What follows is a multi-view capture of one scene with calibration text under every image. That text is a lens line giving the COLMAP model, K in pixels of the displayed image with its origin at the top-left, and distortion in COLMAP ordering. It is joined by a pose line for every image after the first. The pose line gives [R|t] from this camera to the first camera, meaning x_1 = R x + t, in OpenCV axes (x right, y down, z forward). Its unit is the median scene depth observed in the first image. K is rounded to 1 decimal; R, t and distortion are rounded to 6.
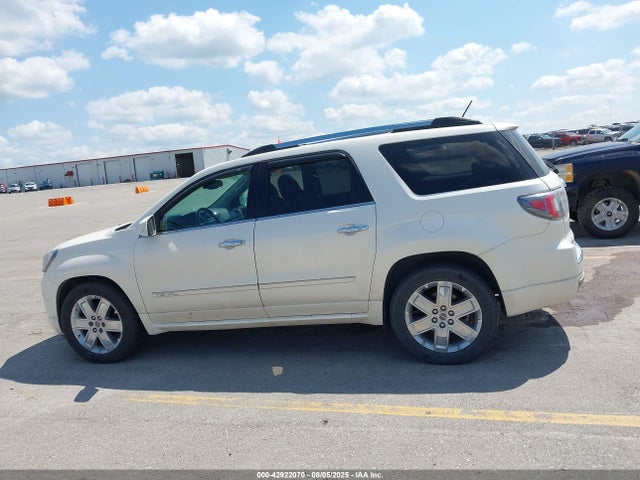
lens RADIAL K [[511.1, 0, 317.0], [0, 511.1, 228.7], [0, 0, 1]] dist [0.014327, -0.005551]
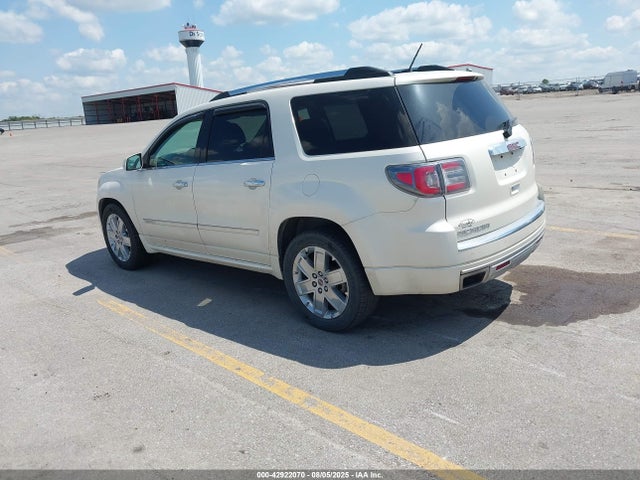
lens RADIAL K [[499.9, 0, 322.6], [0, 499.9, 236.1], [0, 0, 1]] dist [0.081063, -0.147019]
pose [[0.897404, 0.140200, -0.418341, 0.616151], [-0.067126, 0.980517, 0.184609, -0.088760], [0.436073, -0.137587, 0.889331, 0.157353]]
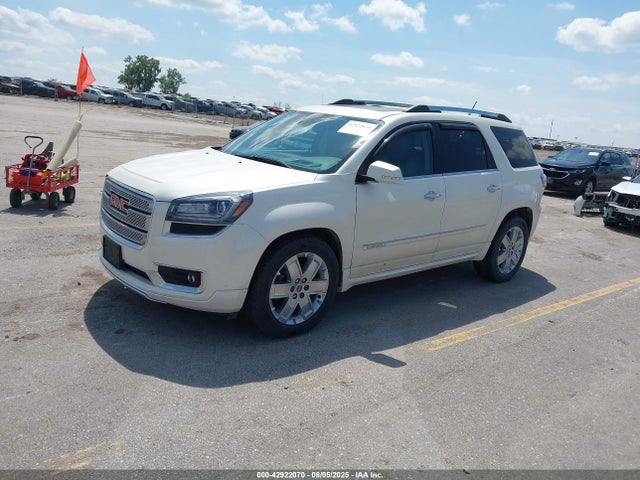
lens RADIAL K [[504.0, 0, 320.0], [0, 504.0, 240.0], [0, 0, 1]] dist [0.011164, -0.013065]
pose [[0.522665, -0.033513, 0.851879, -1.275009], [-0.061234, 0.995171, 0.076719, 0.059434], [-0.850336, -0.092263, 0.518088, 0.683696]]
